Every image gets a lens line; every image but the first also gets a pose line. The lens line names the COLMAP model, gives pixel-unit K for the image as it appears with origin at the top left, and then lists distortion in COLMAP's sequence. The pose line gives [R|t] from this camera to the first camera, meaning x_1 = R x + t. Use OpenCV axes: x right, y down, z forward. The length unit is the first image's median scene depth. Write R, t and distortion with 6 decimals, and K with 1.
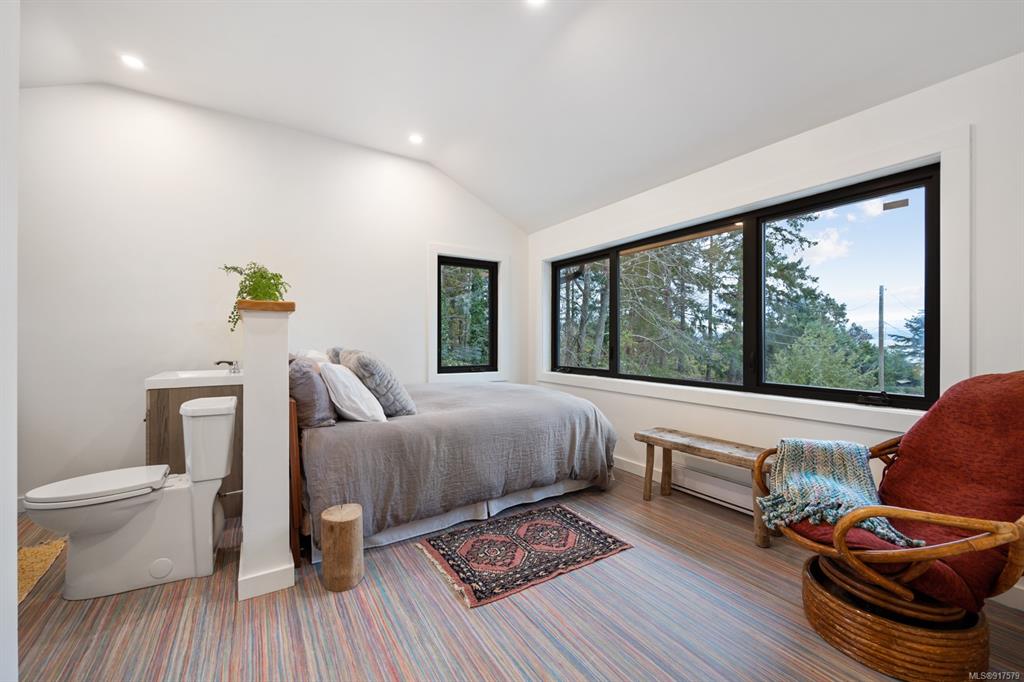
lens RADIAL K [[413.6, 0, 512.0], [0, 413.6, 341.0], [0, 0, 1]] dist [-0.001630, 0.000367]
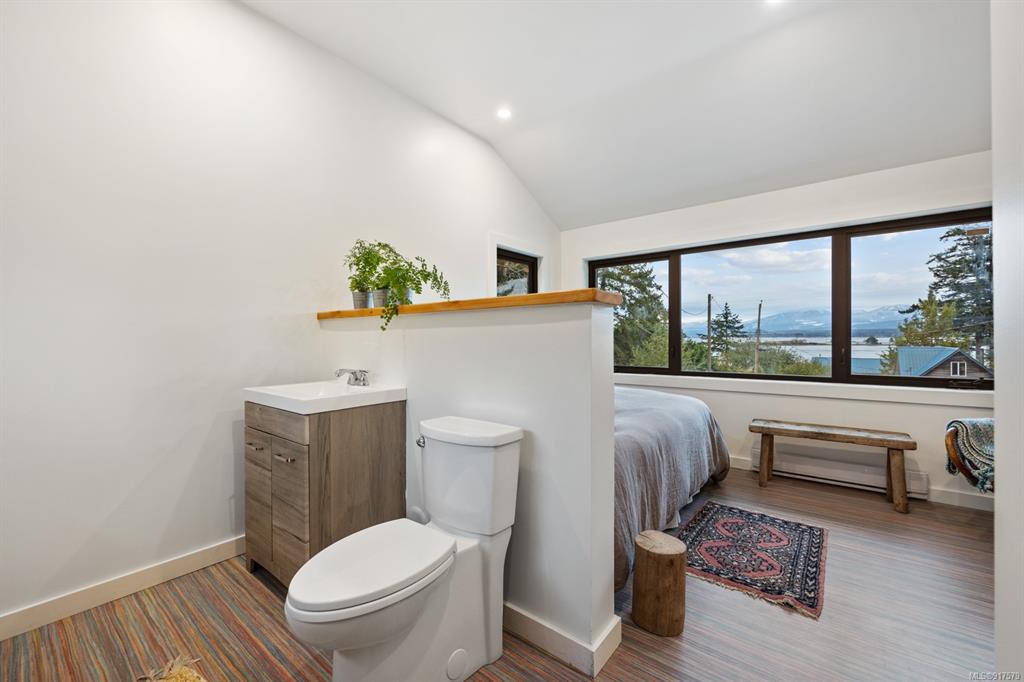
lens RADIAL K [[413.6, 0, 512.0], [0, 413.6, 341.0], [0, 0, 1]] dist [-0.001630, 0.000367]
pose [[0.944349, -0.007857, 0.328851, -0.756264], [0.007606, 0.999969, 0.002050, -0.003845], [-0.328857, 0.000565, 0.944380, 0.227525]]
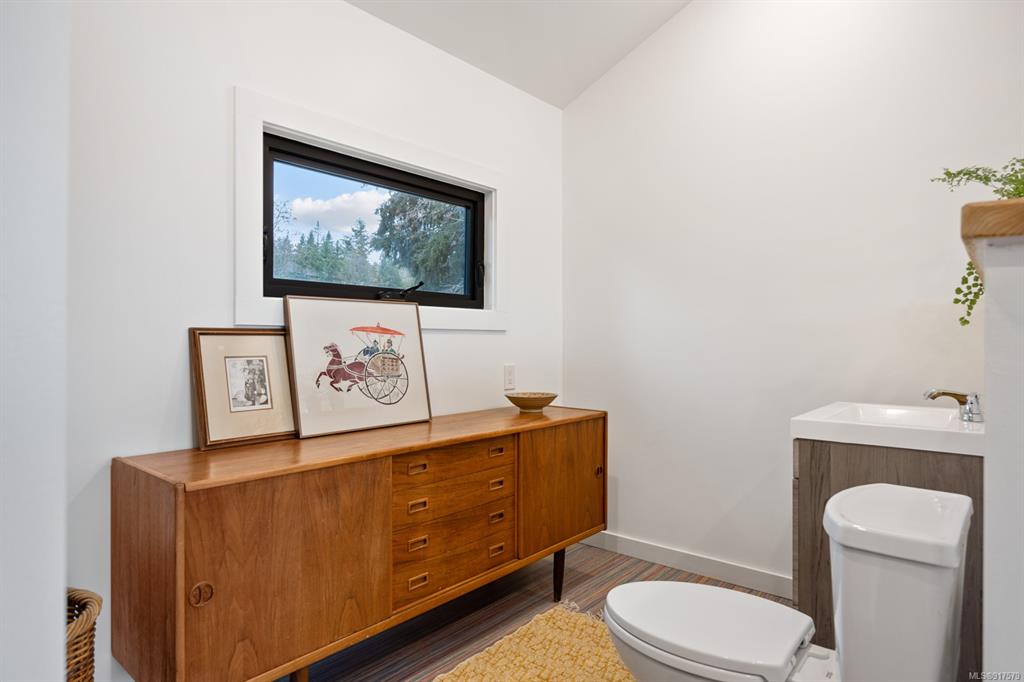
lens RADIAL K [[576.7, 0, 512.0], [0, 576.7, 341.0], [0, 0, 1]] dist [0.002143, -0.001674]
pose [[0.287526, -0.001783, -0.957771, -0.267518], [-0.000856, 0.999997, -0.002119, -0.005638], [0.957773, 0.001430, 0.287523, 0.423001]]
